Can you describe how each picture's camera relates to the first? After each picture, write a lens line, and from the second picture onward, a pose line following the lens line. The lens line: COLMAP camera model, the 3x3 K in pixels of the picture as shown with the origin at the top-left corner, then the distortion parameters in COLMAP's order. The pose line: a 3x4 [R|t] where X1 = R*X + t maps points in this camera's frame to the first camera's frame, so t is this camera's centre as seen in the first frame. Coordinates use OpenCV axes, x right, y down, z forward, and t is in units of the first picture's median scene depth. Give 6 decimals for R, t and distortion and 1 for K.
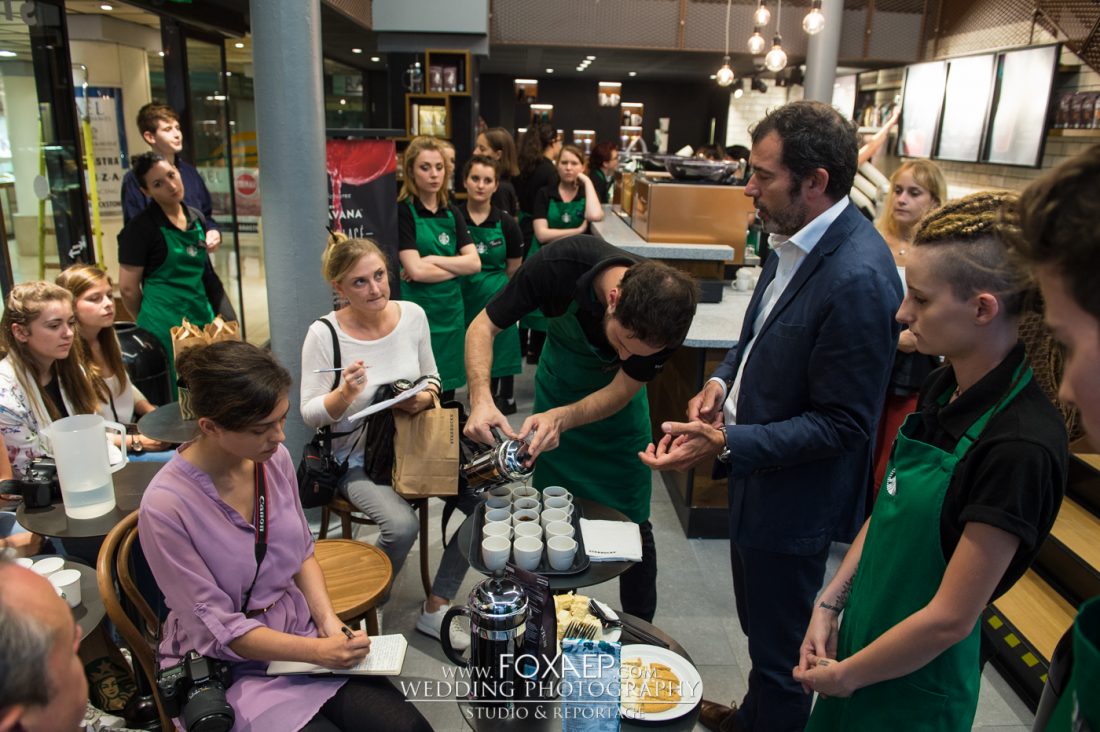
lens RADIAL K [[801.9, 0, 550.0], [0, 801.9, 366.0], [0, 0, 1]] dist [-0.054103, 0.000983]
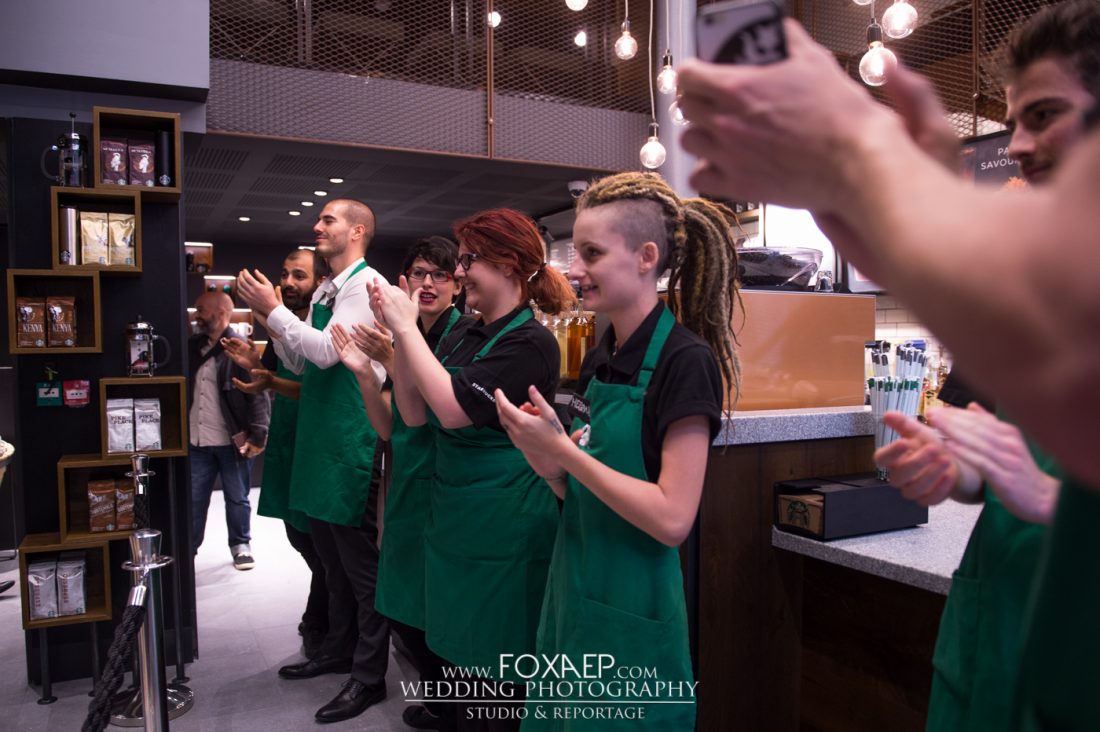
lens RADIAL K [[826.8, 0, 559.3], [0, 826.8, 386.5], [0, 0, 1]] dist [-0.069879, 0.007062]
pose [[0.896698, -0.060771, 0.438451, -0.121183], [0.159093, 0.968588, -0.191119, -0.066315], [-0.413064, 0.241131, 0.878200, 0.441186]]
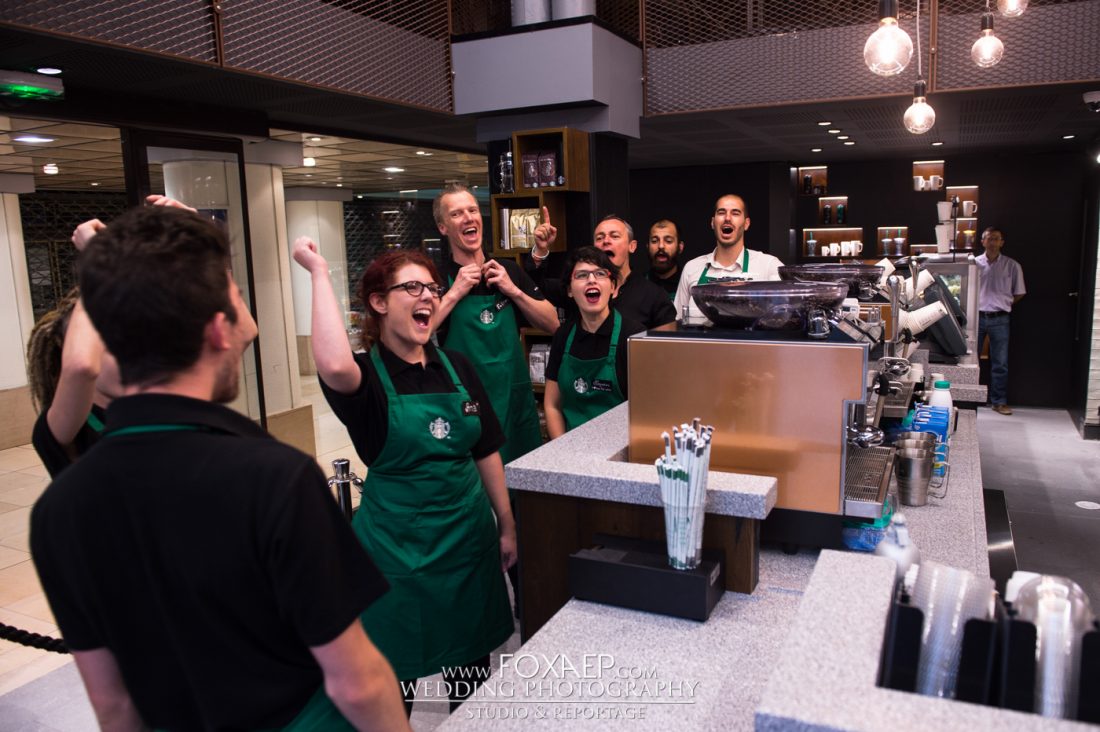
lens RADIAL K [[826.8, 0, 559.3], [0, 826.8, 386.5], [0, 0, 1]] dist [-0.069879, 0.007062]
pose [[0.888123, 0.027848, -0.458762, 0.224945], [-0.075568, 0.993426, -0.085988, -0.106784], [0.453352, 0.111036, 0.884389, 0.378889]]
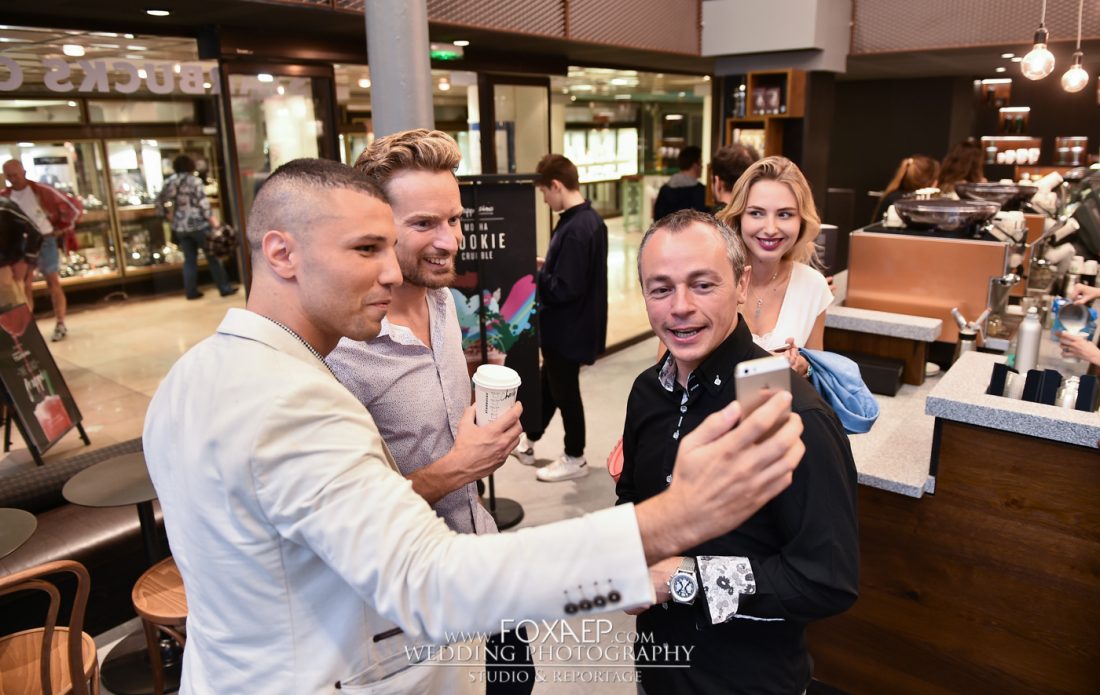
lens RADIAL K [[771.8, 0, 546.3], [0, 771.8, 327.0], [0, 0, 1]] dist [-0.032777, -0.001184]
pose [[0.764433, 0.116799, -0.634035, 0.273847], [-0.140418, 0.990006, 0.013077, -0.071714], [0.629225, 0.079034, 0.773194, 0.156739]]
